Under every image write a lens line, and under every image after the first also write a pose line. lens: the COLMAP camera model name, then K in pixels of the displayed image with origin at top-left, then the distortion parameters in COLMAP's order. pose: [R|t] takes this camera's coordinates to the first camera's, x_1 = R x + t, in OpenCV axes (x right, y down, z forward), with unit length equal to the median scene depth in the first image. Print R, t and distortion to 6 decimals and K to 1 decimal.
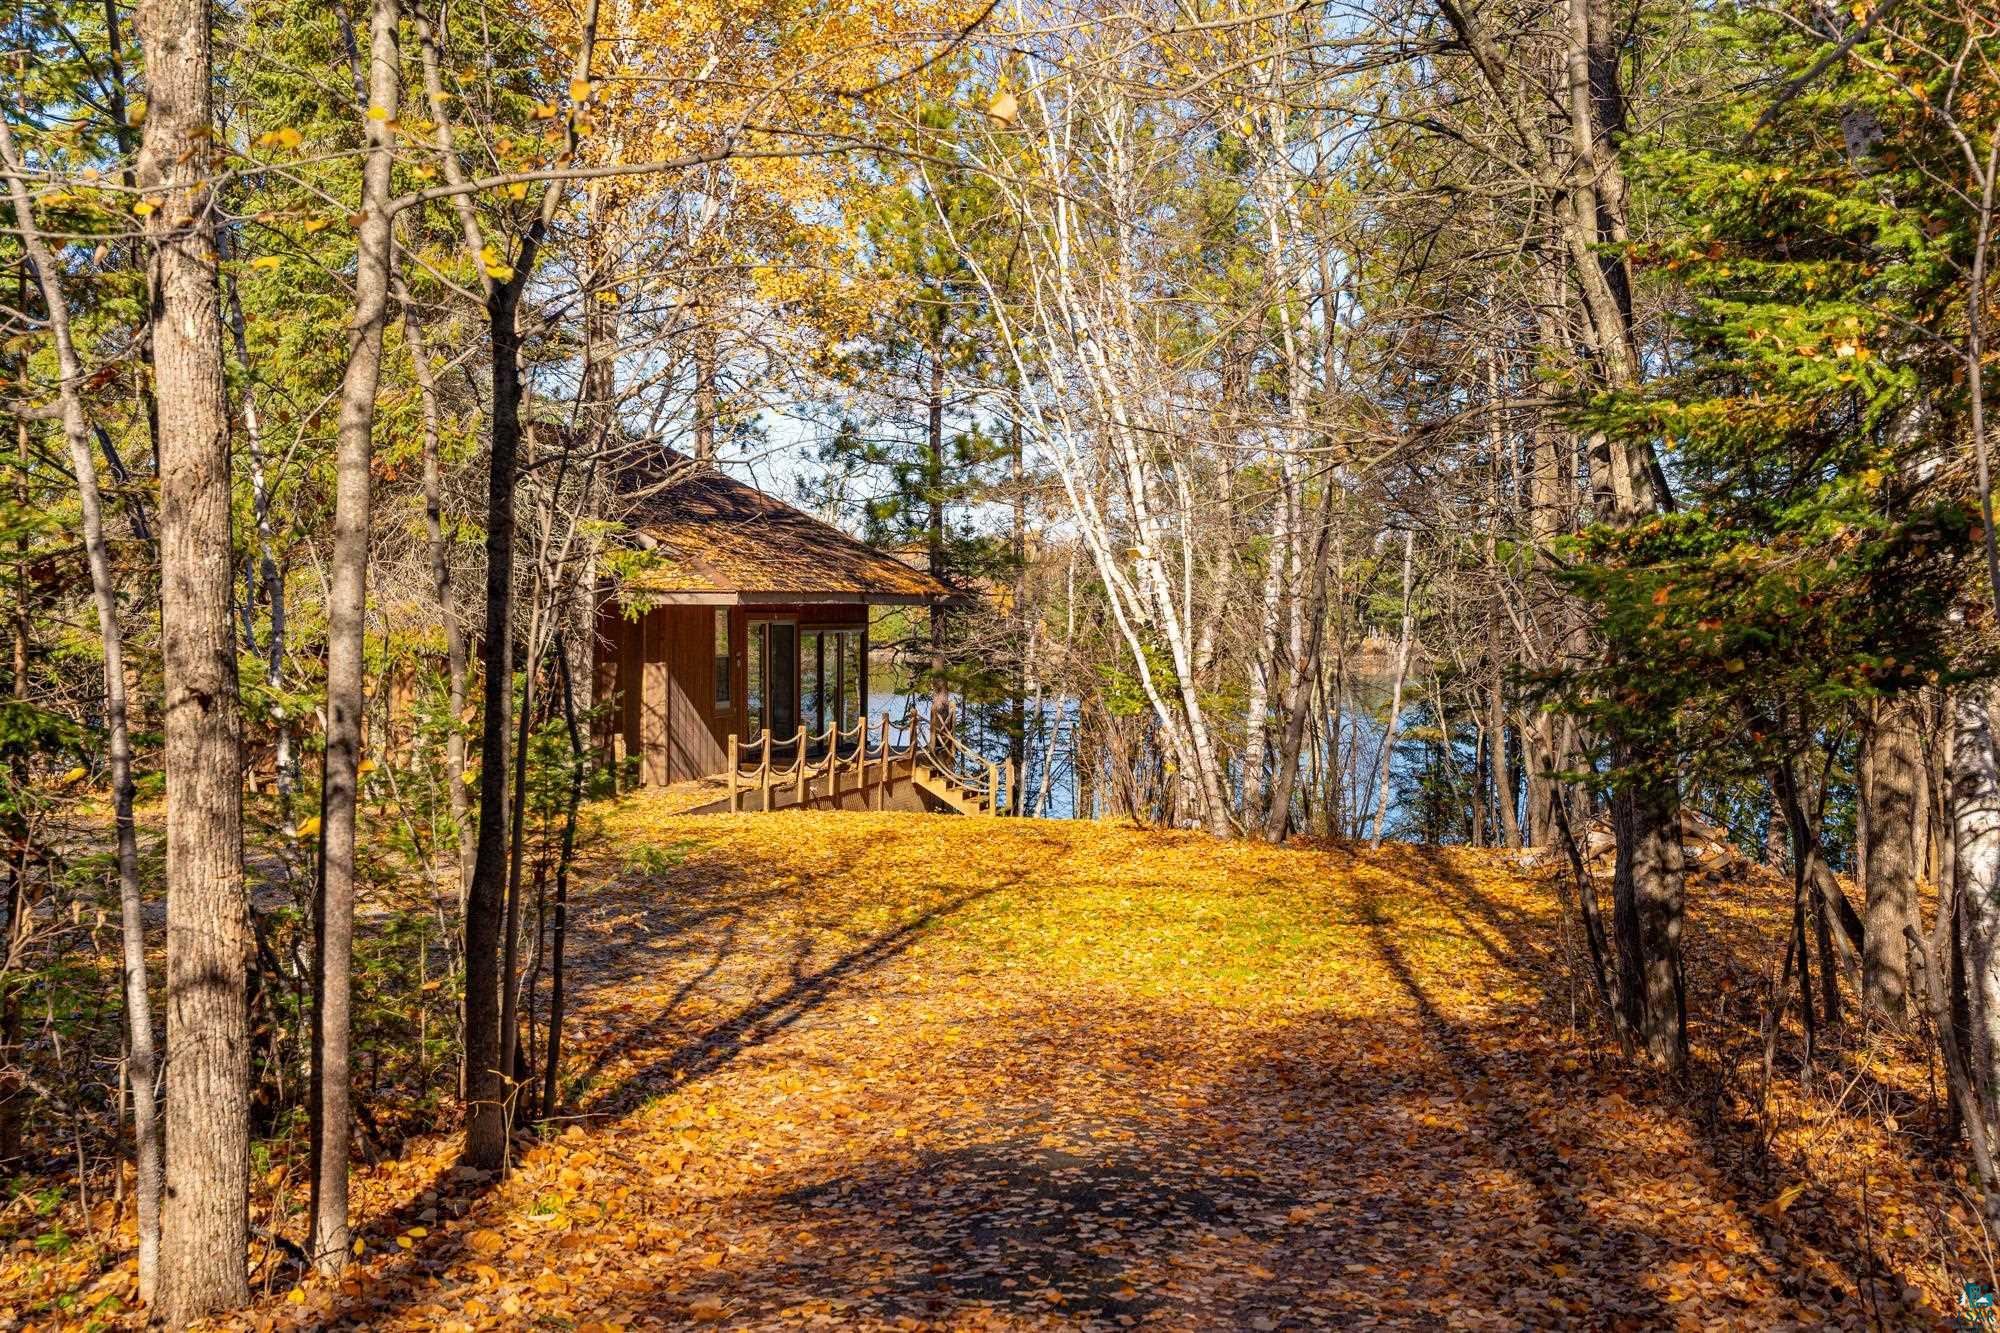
lens RADIAL K [[2704.0, 0, 998.8], [0, 2704.0, 664.3], [0, 0, 1]] dist [0.010702, 0.000000]
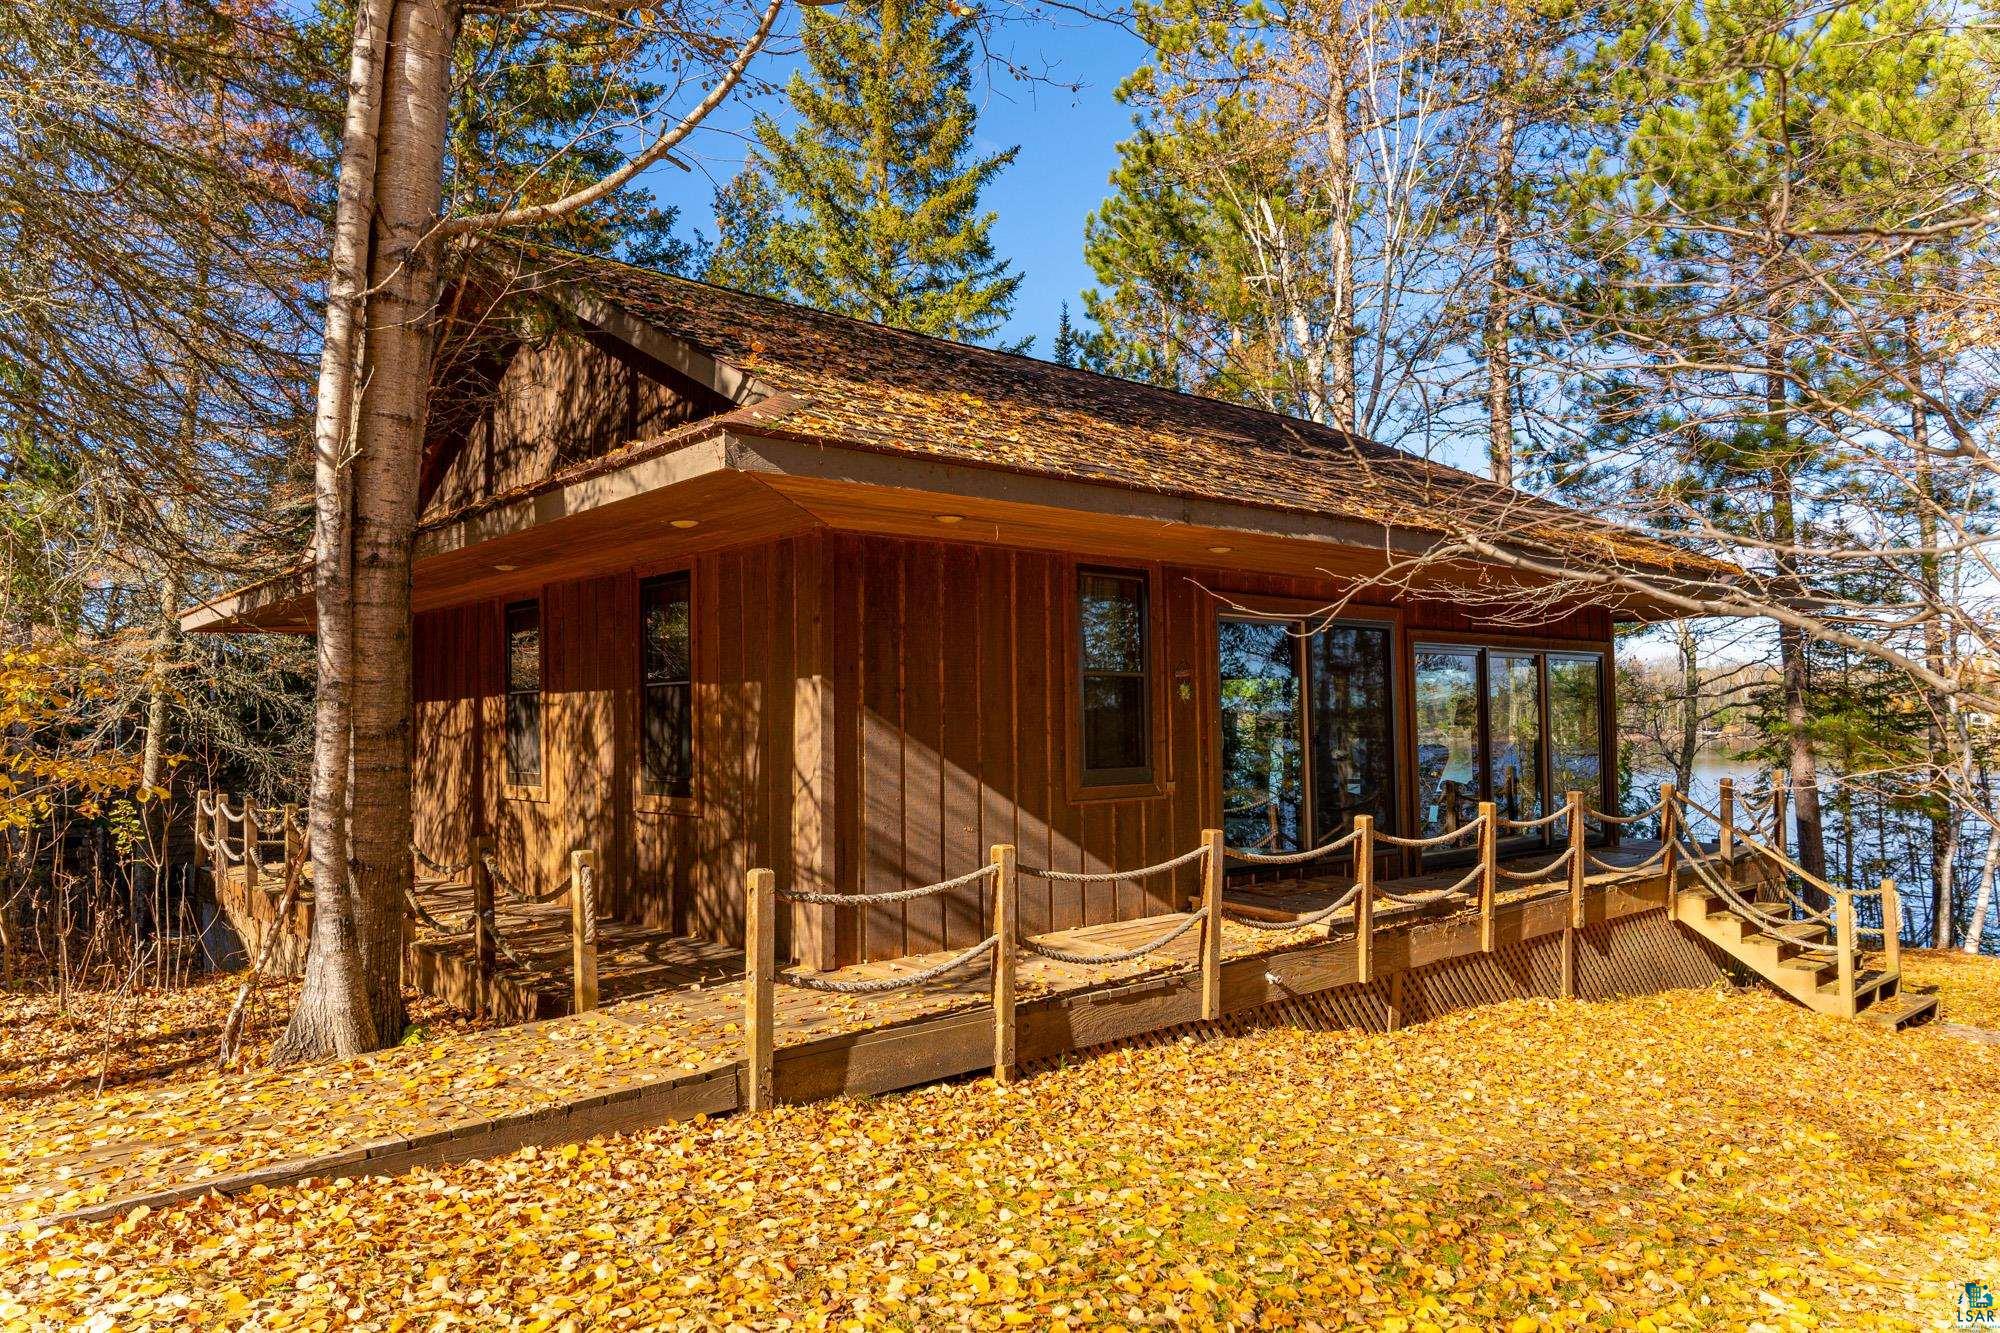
lens RADIAL K [[1344.0, 0, 1004.1], [0, 1344.0, 658.8], [0, 0, 1]] dist [-0.009509, -0.004485]
pose [[0.811524, -0.049431, -0.582225, 0.024344], [0.008822, 0.997338, -0.072378, 0.014119], [0.584253, 0.053600, 0.809800, 0.968952]]
